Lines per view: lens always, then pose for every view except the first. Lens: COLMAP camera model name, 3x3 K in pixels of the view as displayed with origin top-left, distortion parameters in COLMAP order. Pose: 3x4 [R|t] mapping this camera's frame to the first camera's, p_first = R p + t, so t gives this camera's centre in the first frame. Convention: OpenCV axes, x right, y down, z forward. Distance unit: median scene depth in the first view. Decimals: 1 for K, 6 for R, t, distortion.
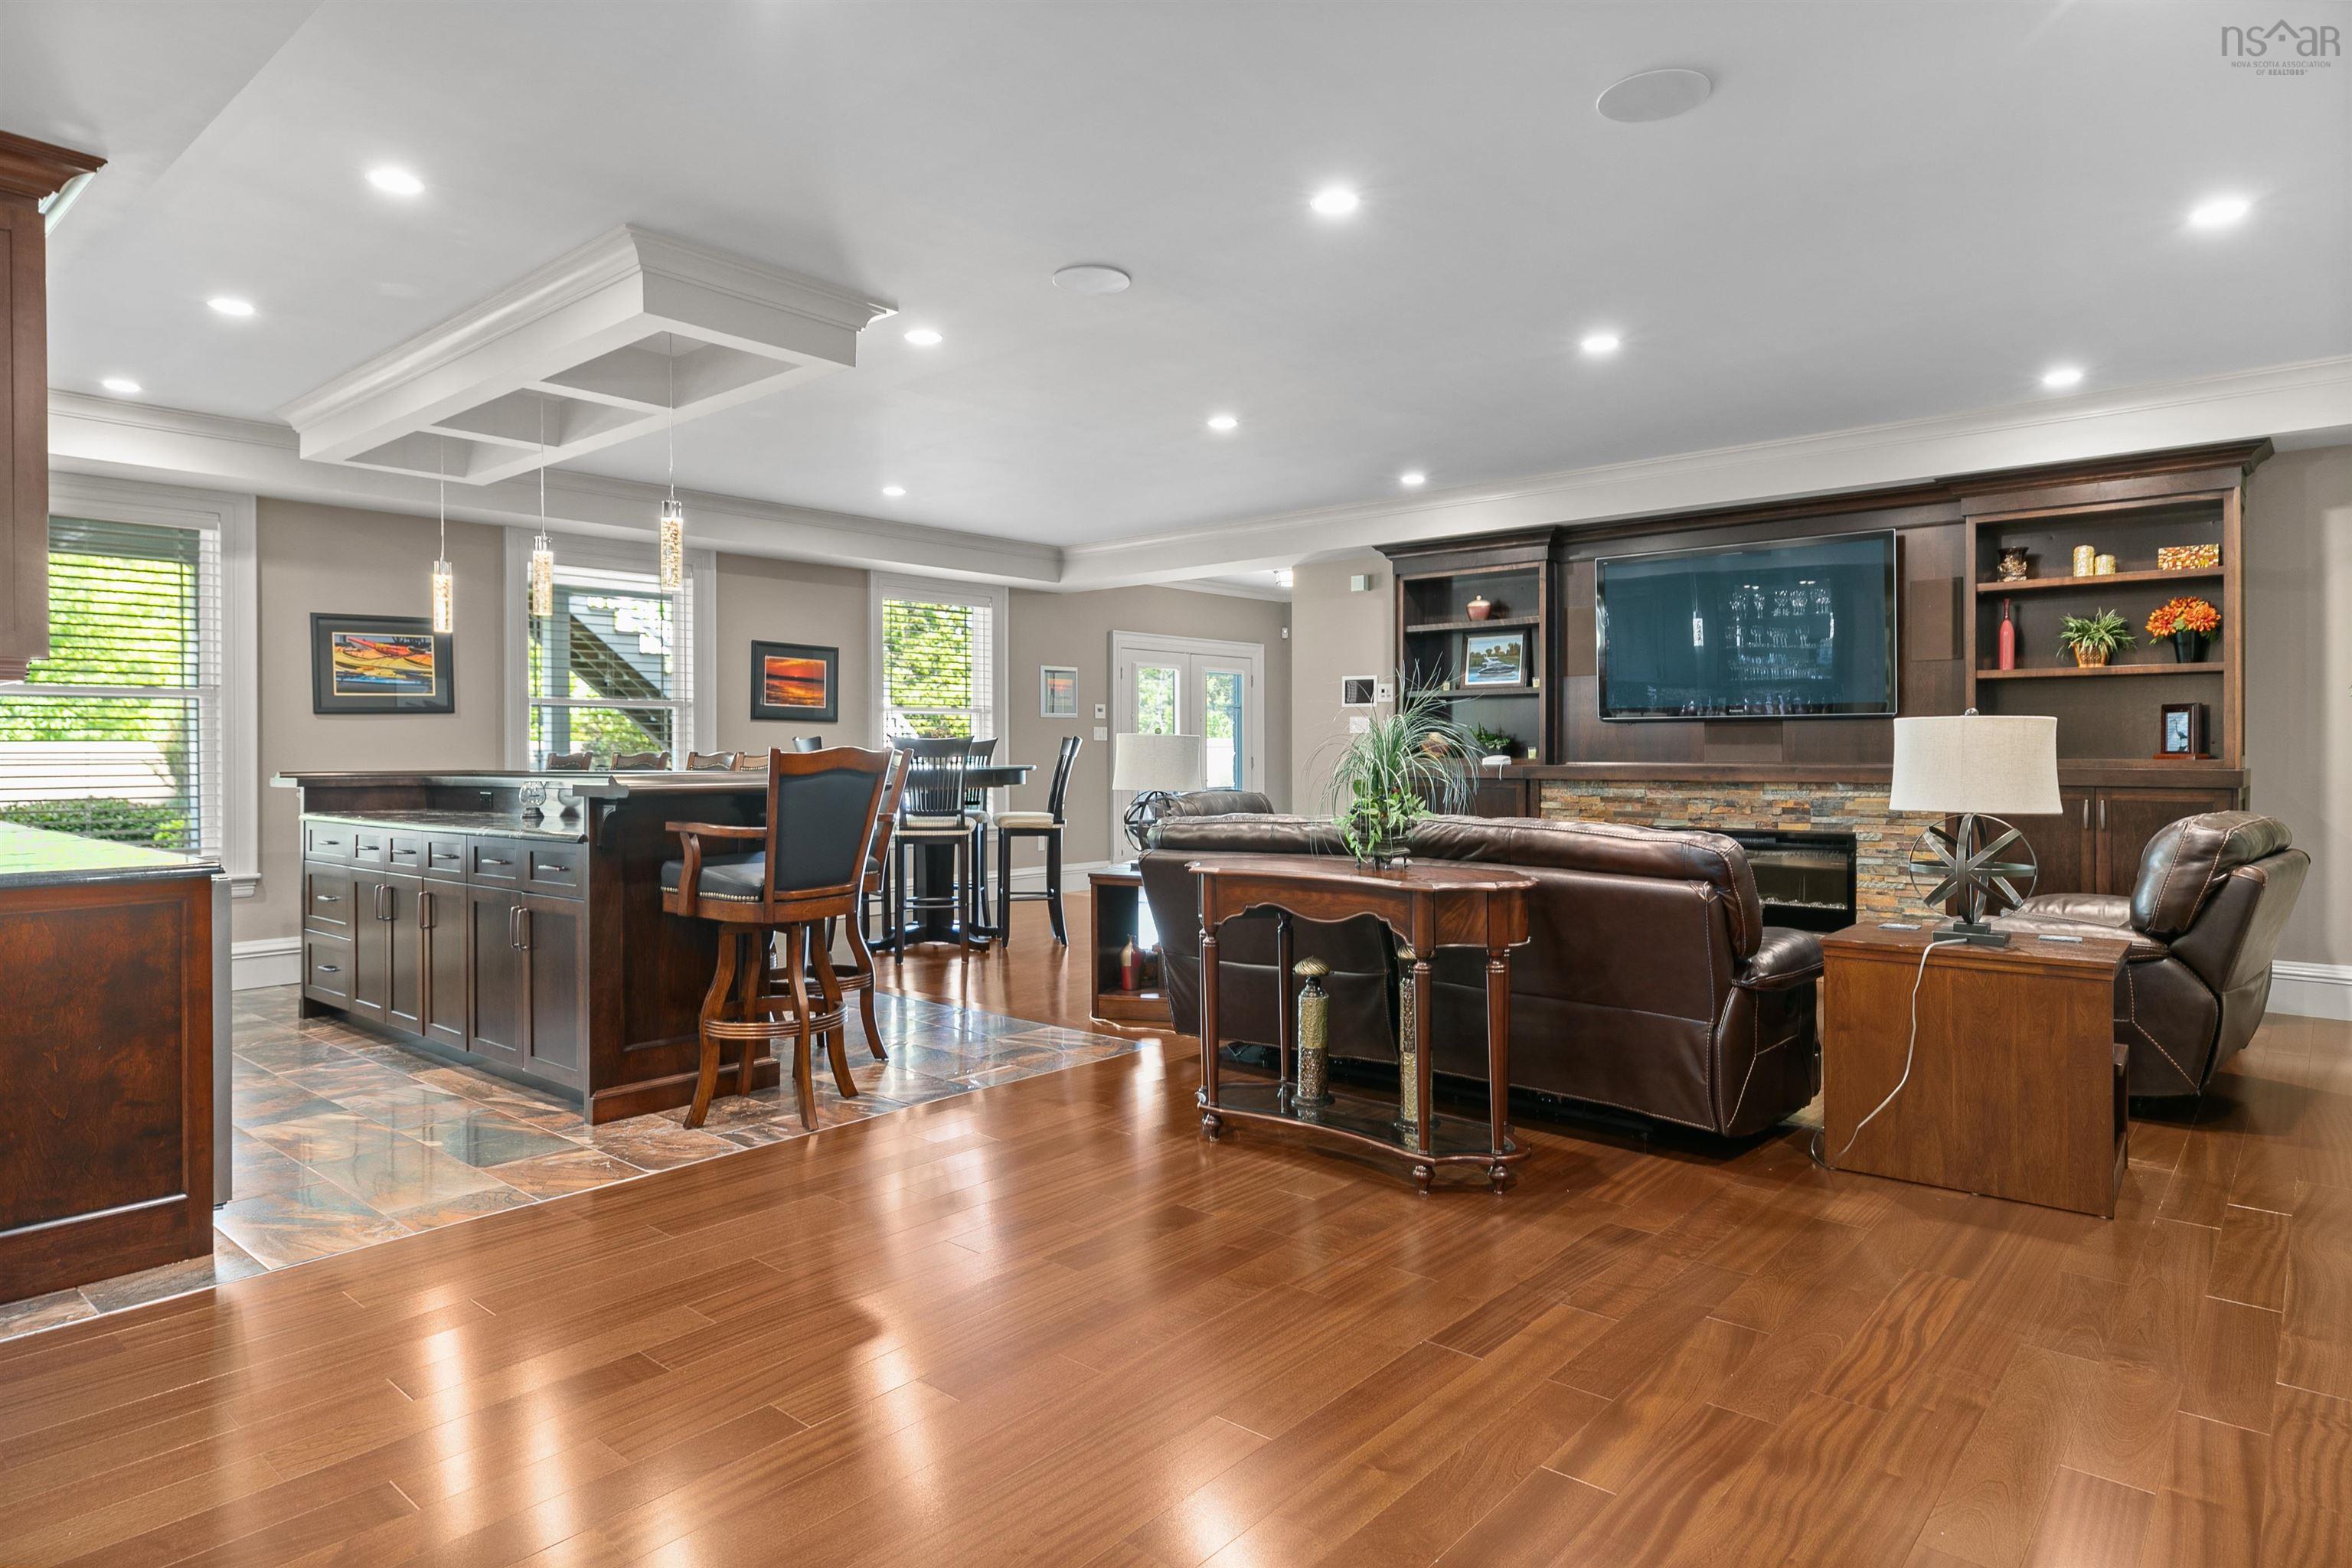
lens RADIAL K [[1329.0, 0, 1152.5], [0, 1329.0, 751.1], [0, 0, 1]] dist [0.021827, 0.000033]
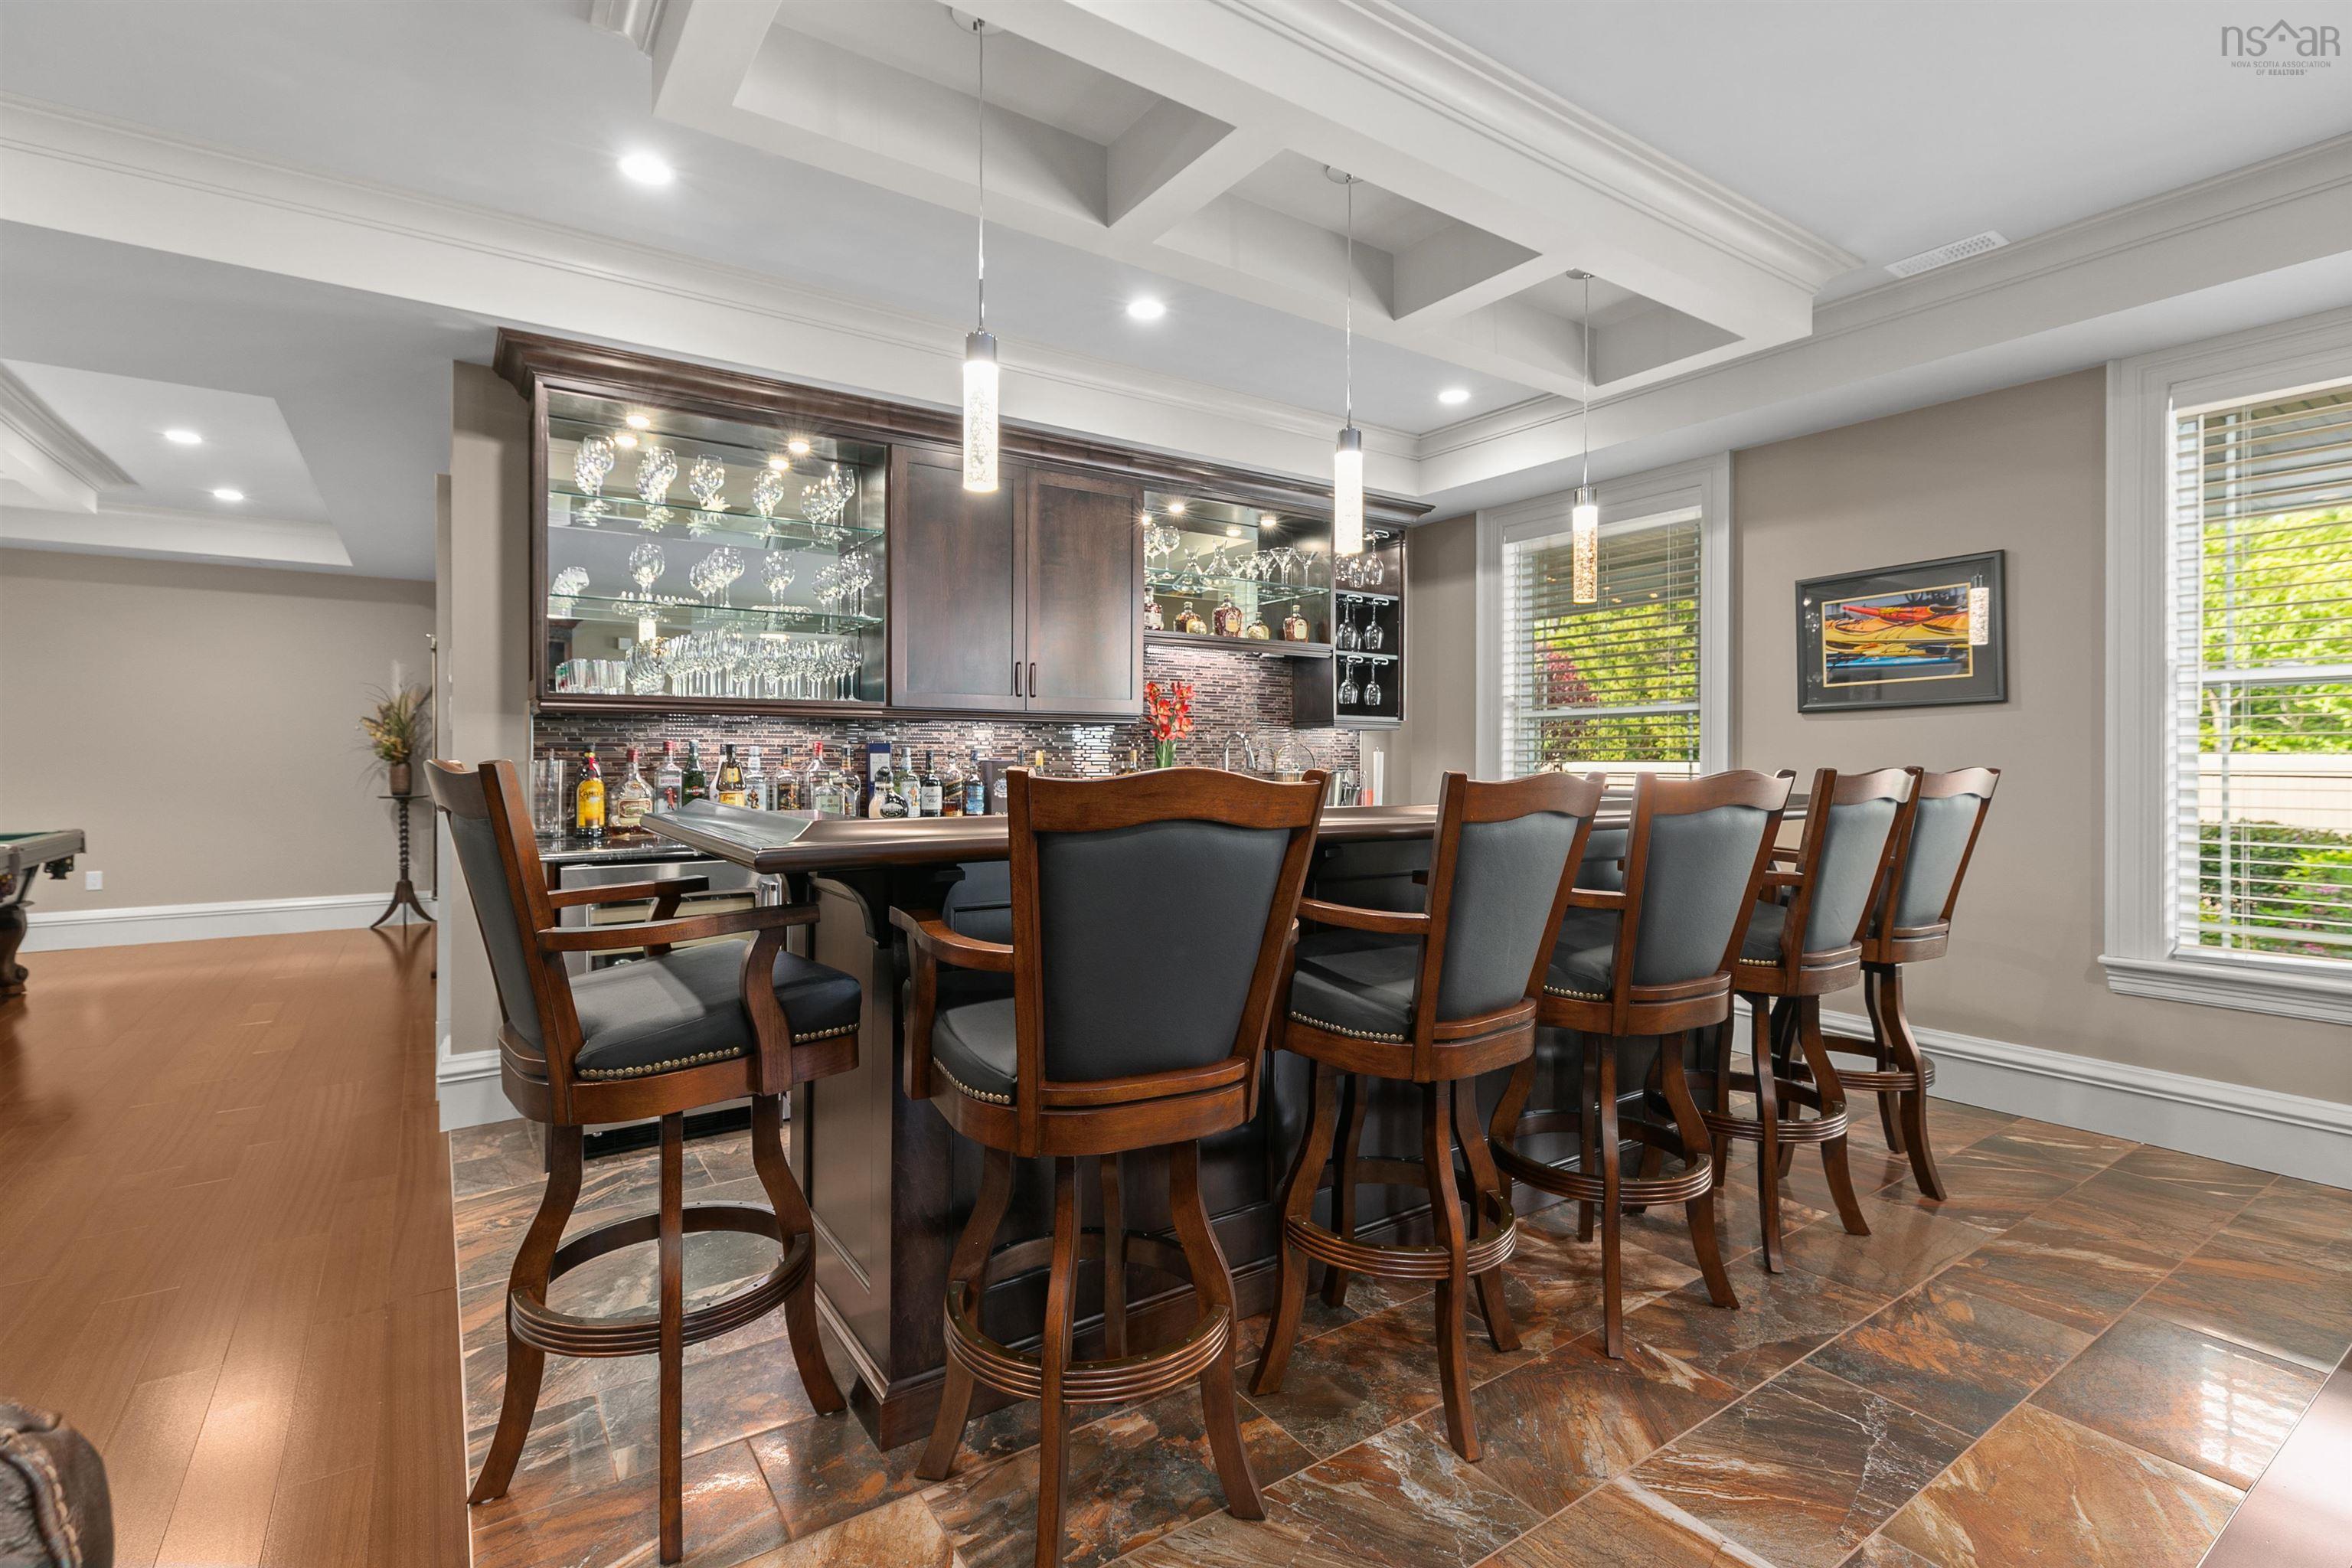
lens RADIAL K [[1071.4, 0, 1179.2], [0, 1071.4, 750.8], [0, 0, 1]] dist [0.002728, 0.000350]
pose [[-0.243295, -0.002633, -0.969949, 0.046822], [-0.004187, 0.999990, -0.001664, -0.003984], [0.969943, 0.003656, -0.243303, 0.774414]]
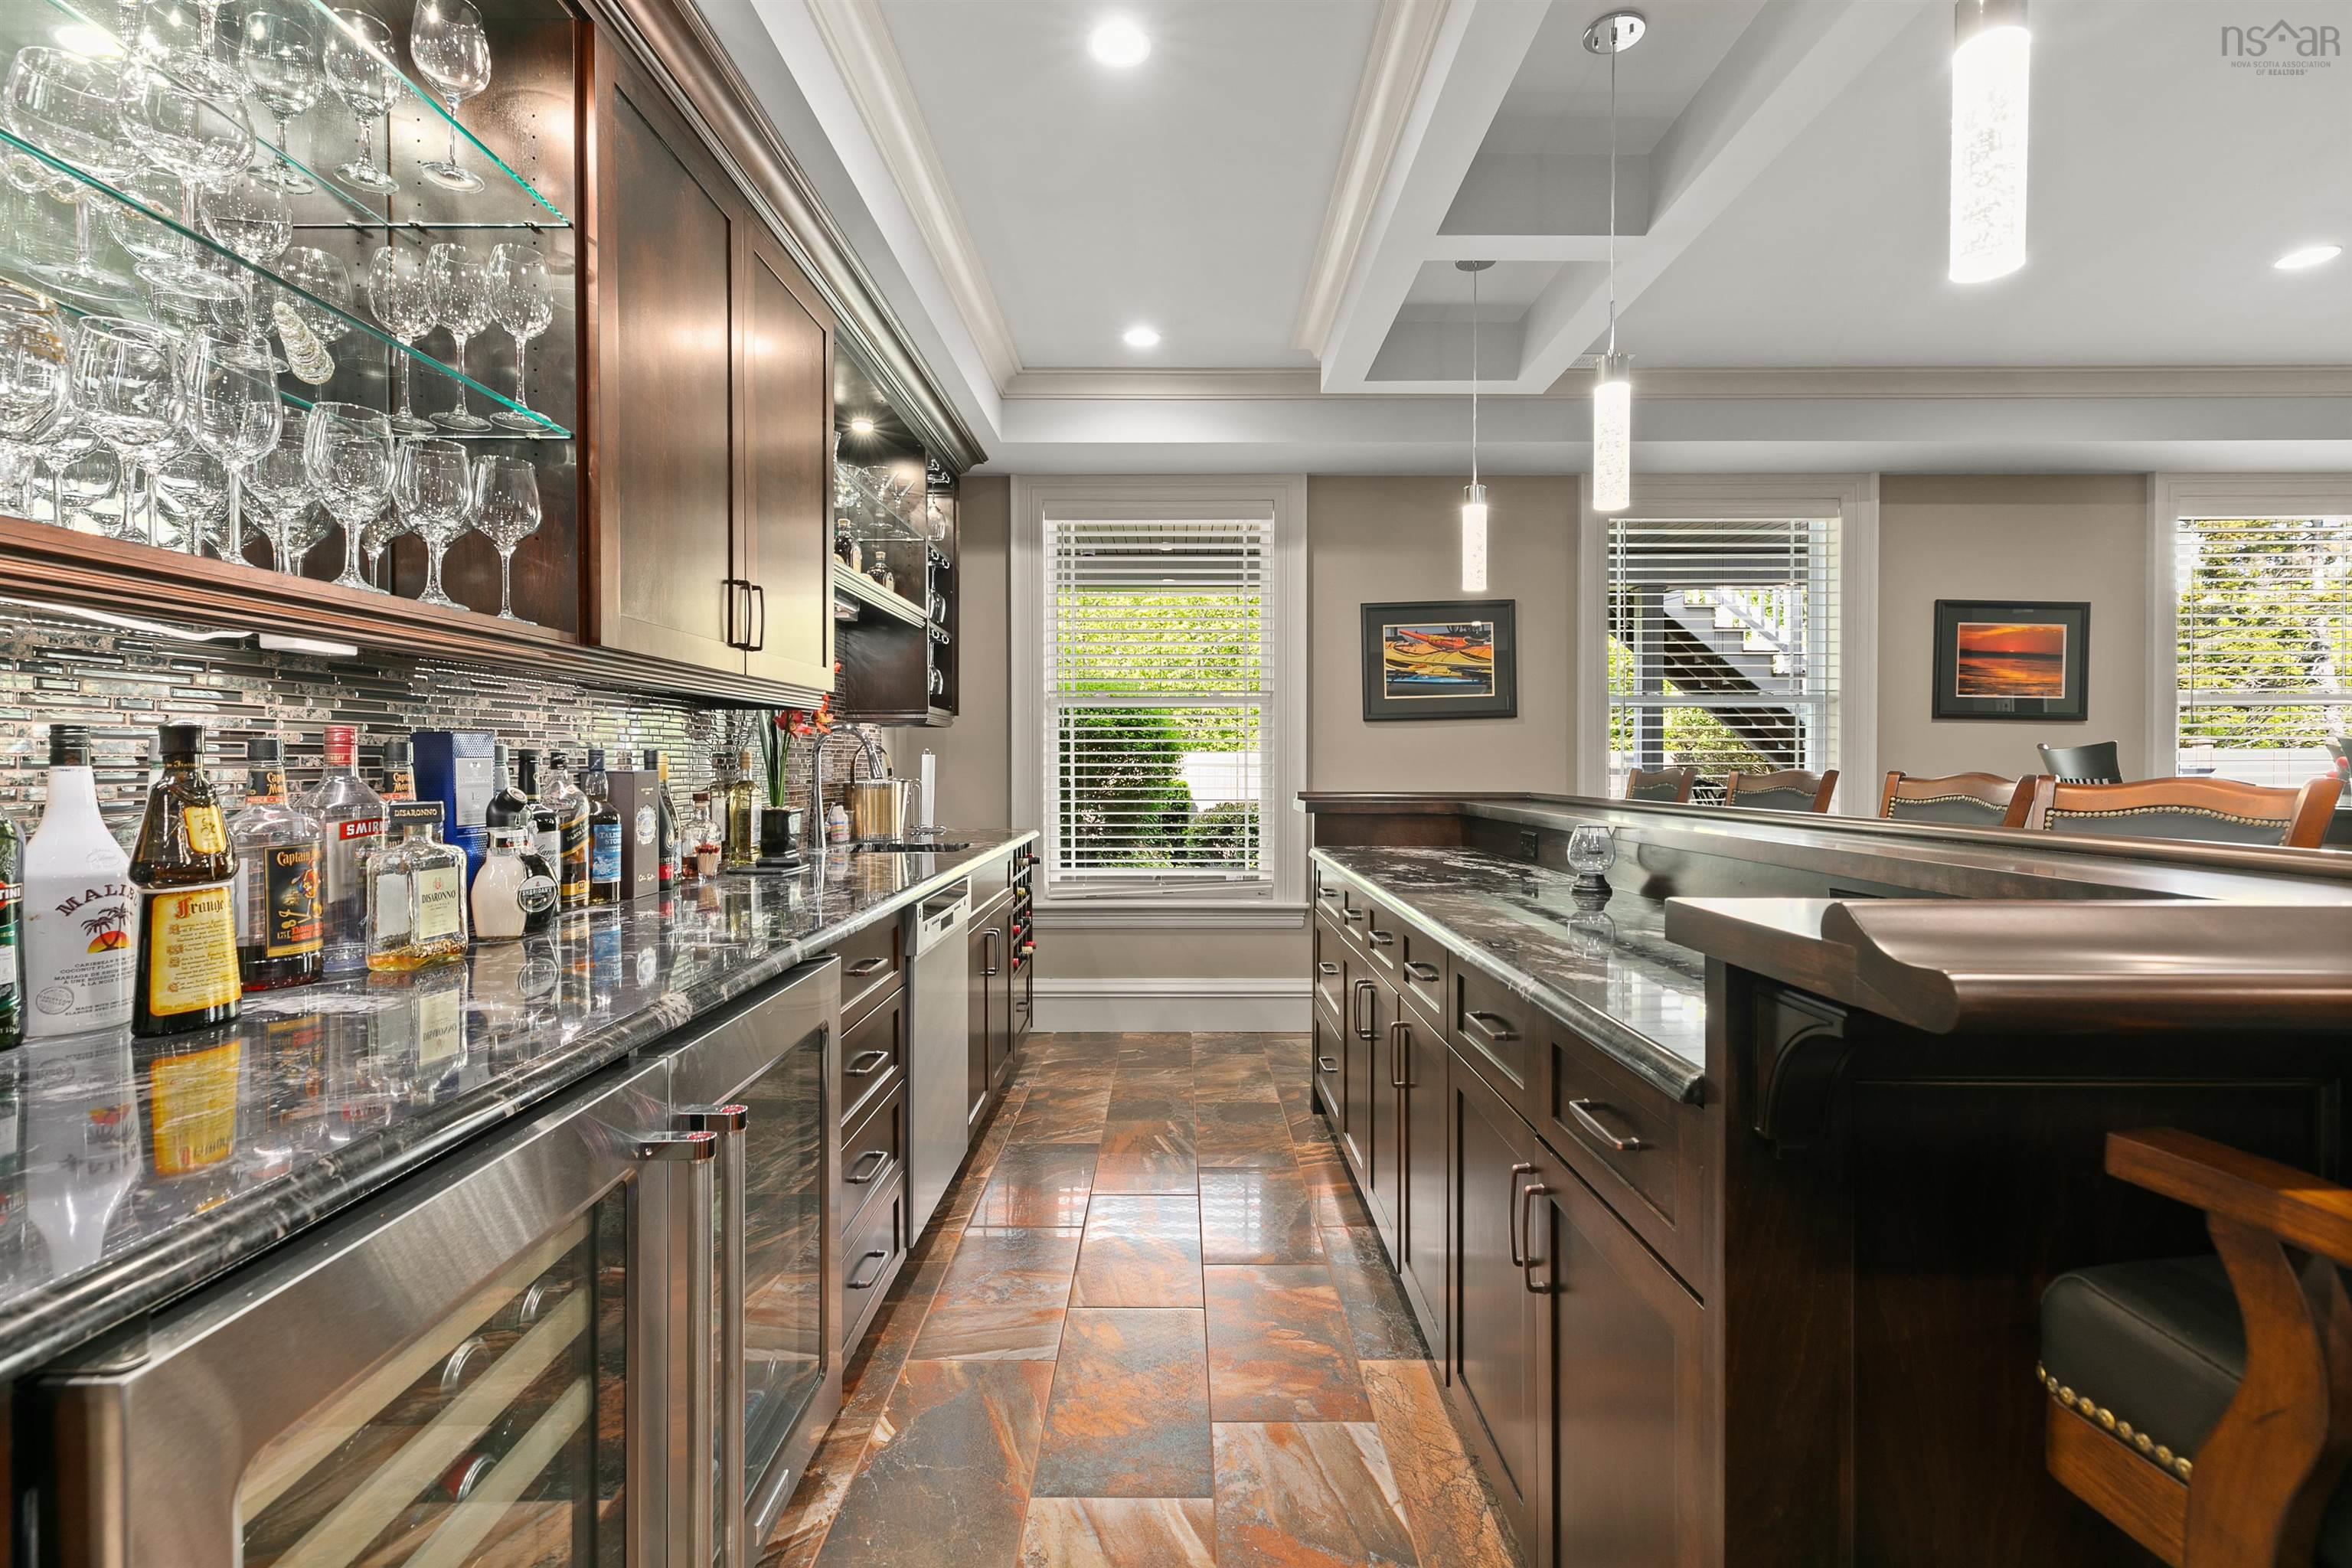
lens RADIAL K [[1045.9, 0, 1178.7], [0, 1045.9, 768.4], [0, 0, 1]] dist [0.001848, 0.000164]
pose [[0.663513, 0.007819, -0.748124, -0.194147], [-0.002293, 0.999962, 0.008418, -0.002776], [0.748161, -0.003870, 0.663506, 0.447170]]
